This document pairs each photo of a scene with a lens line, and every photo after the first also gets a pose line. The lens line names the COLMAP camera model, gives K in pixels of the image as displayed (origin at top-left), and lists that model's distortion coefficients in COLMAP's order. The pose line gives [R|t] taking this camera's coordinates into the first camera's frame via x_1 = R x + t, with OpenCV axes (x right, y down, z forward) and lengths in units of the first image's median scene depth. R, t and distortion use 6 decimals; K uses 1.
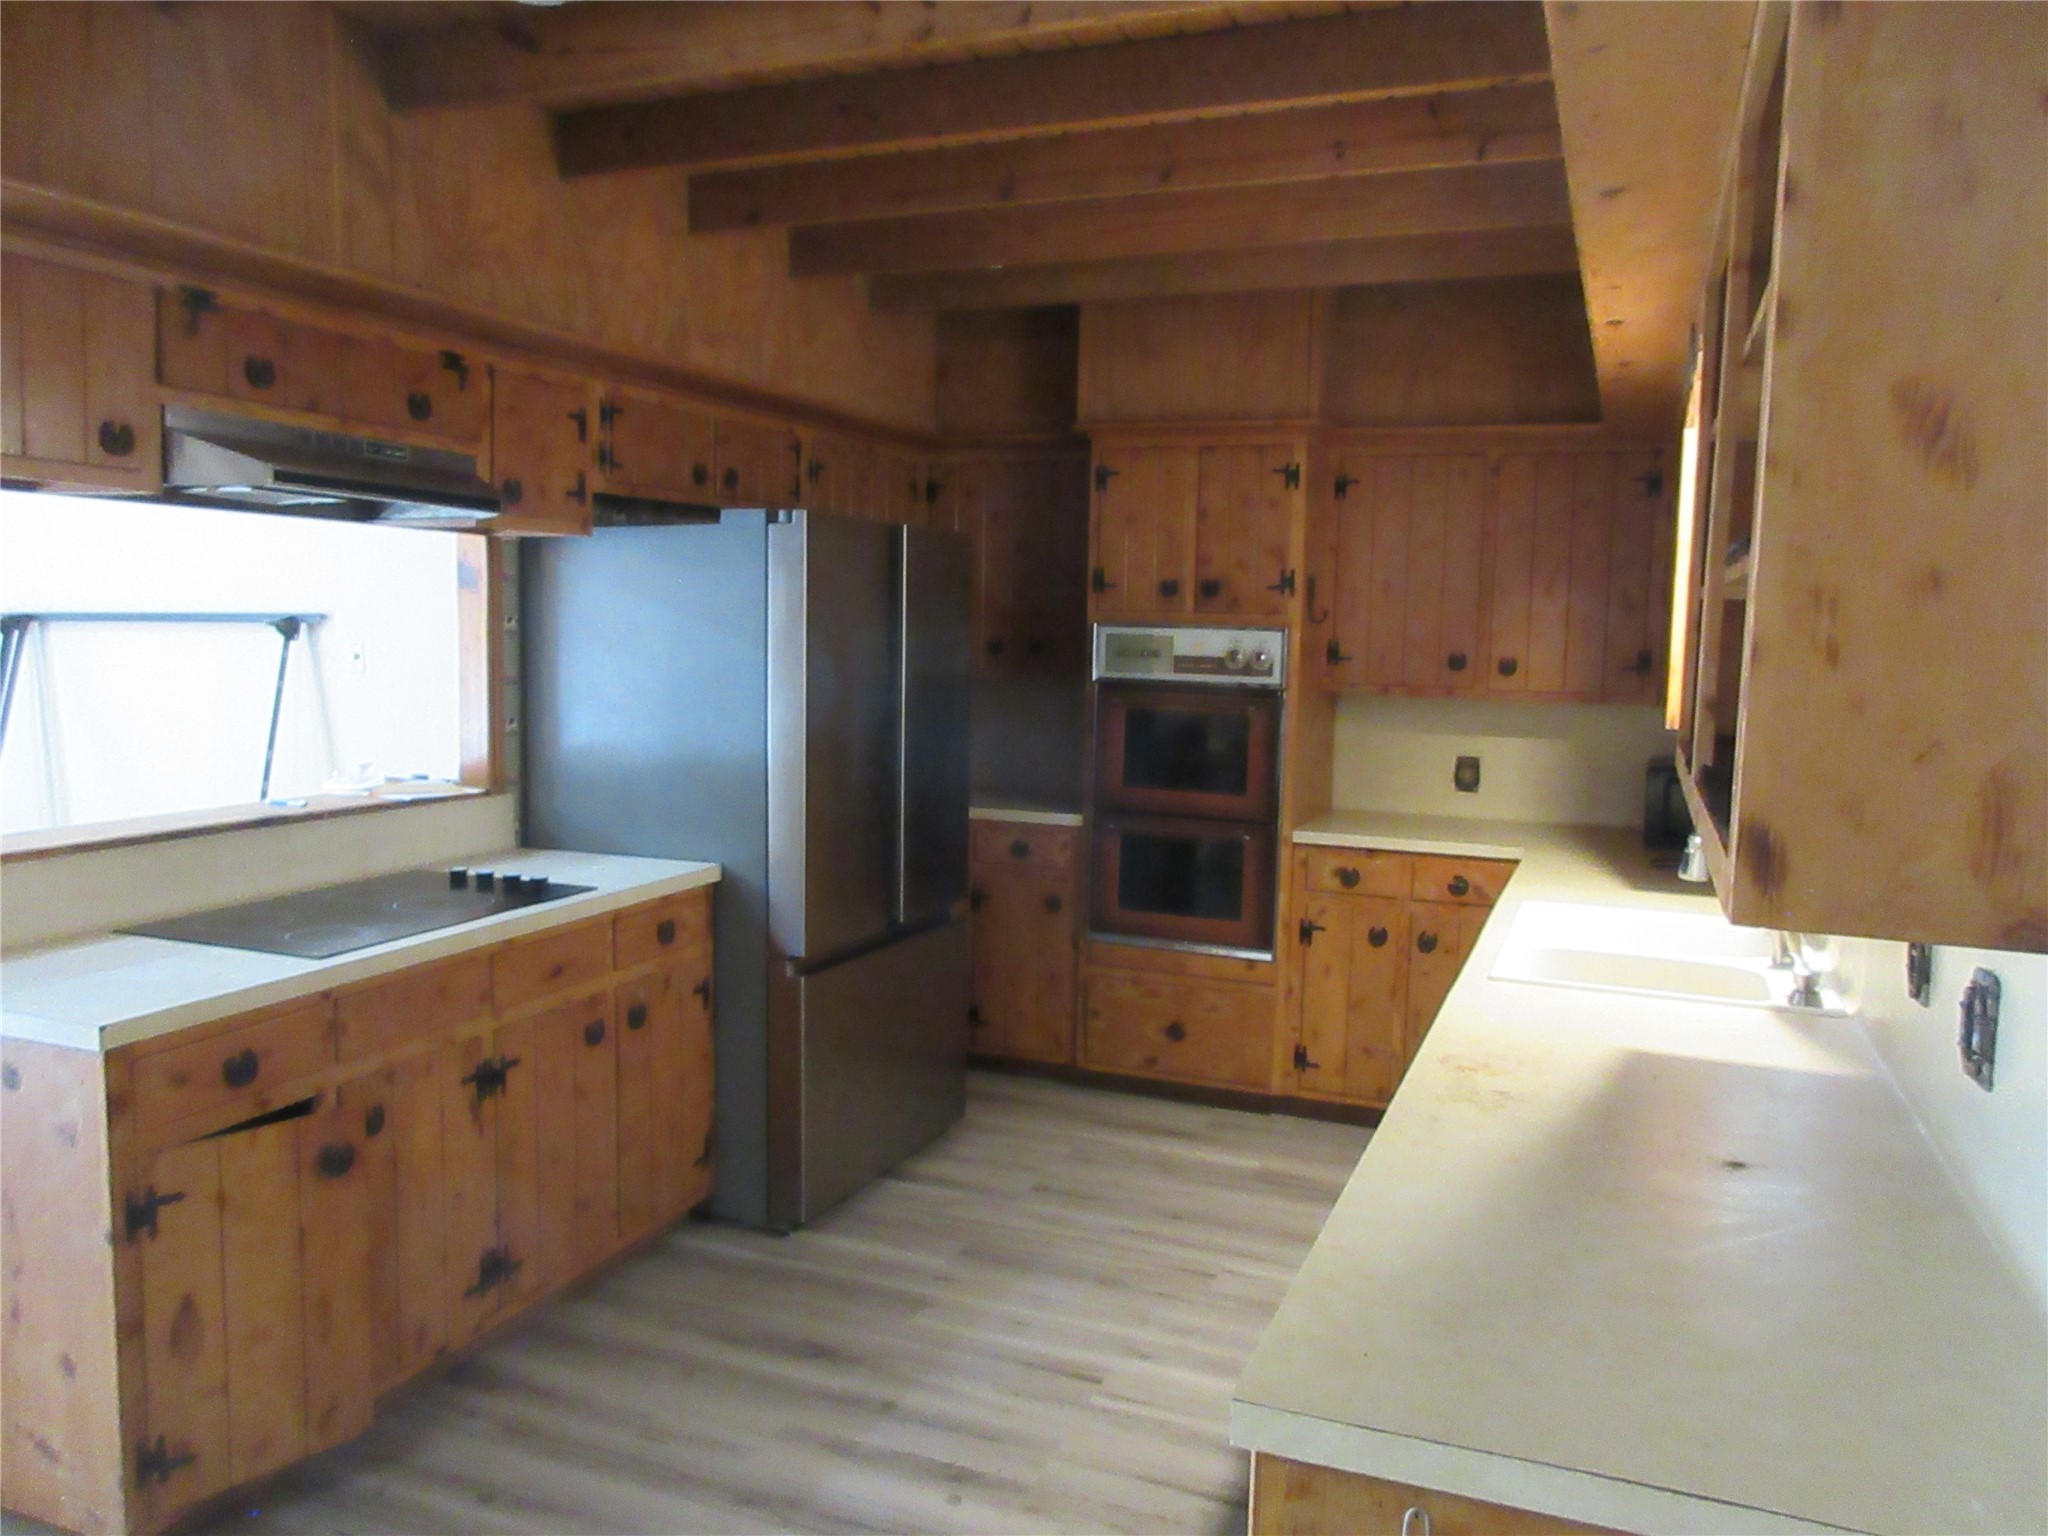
lens RADIAL K [[1513.5, 0, 1024.0], [0, 1513.5, 768.0], [0, 0, 1]] dist [0.001261, 0.001109]
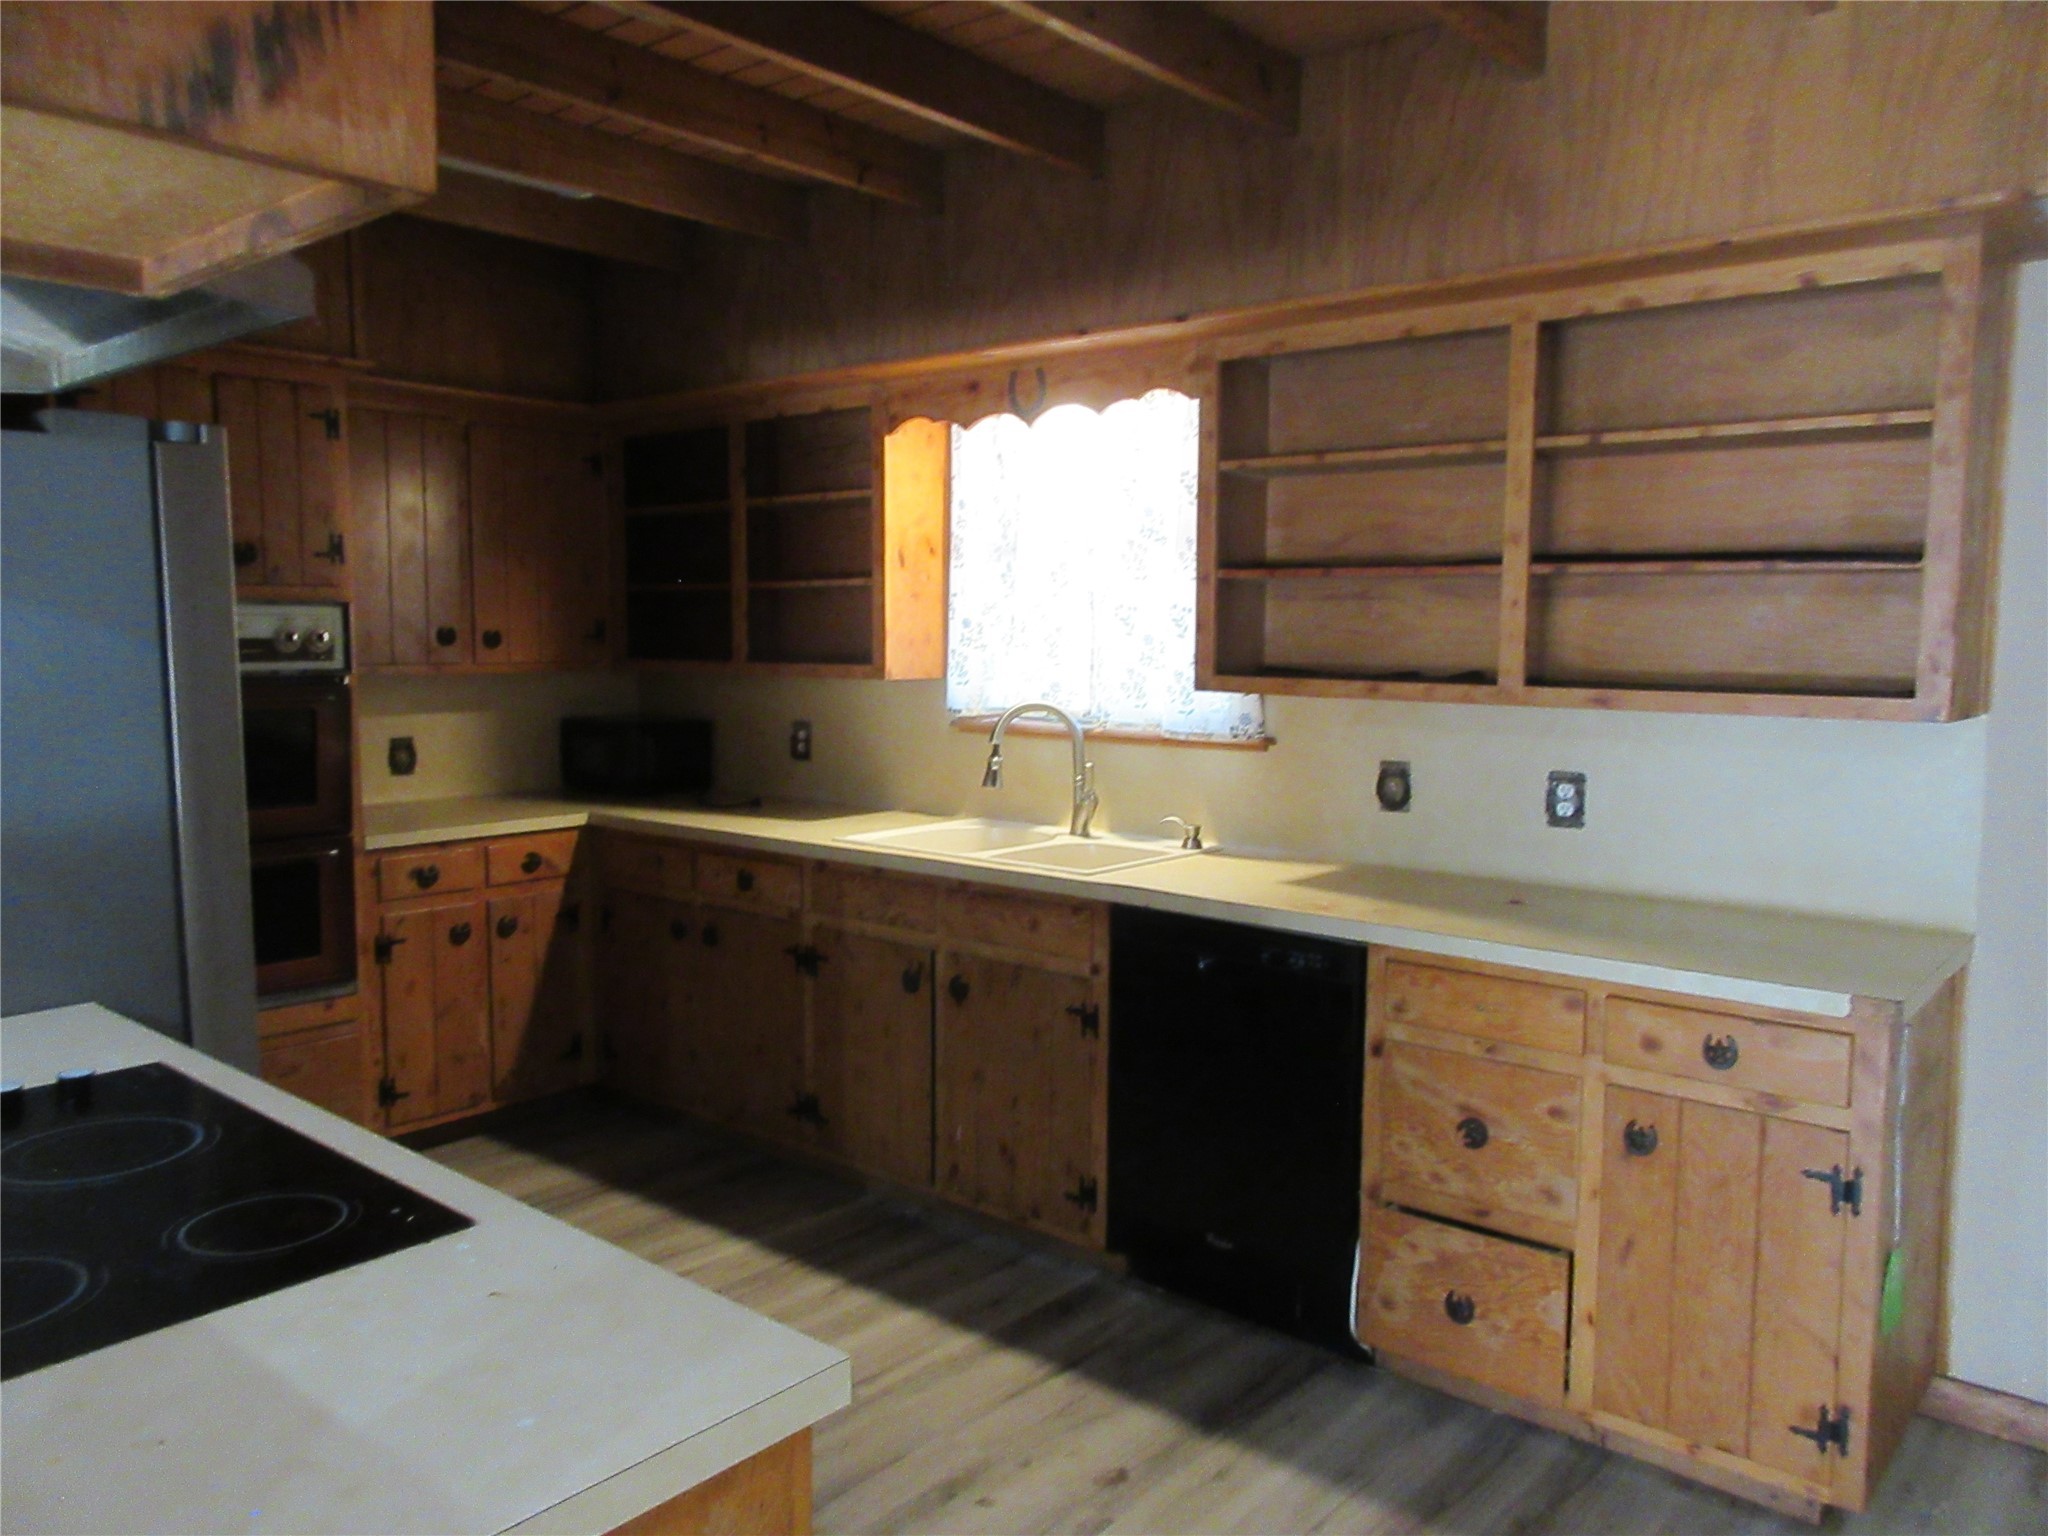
lens RADIAL K [[1513.5, 0, 1024.0], [0, 1513.5, 768.0], [0, 0, 1]] dist [0.001261, 0.001109]
pose [[0.318025, -0.111643, 0.941486, -0.515804], [0.095064, 0.991793, 0.085496, -0.035809], [-0.943304, 0.062311, 0.326028, 0.360523]]
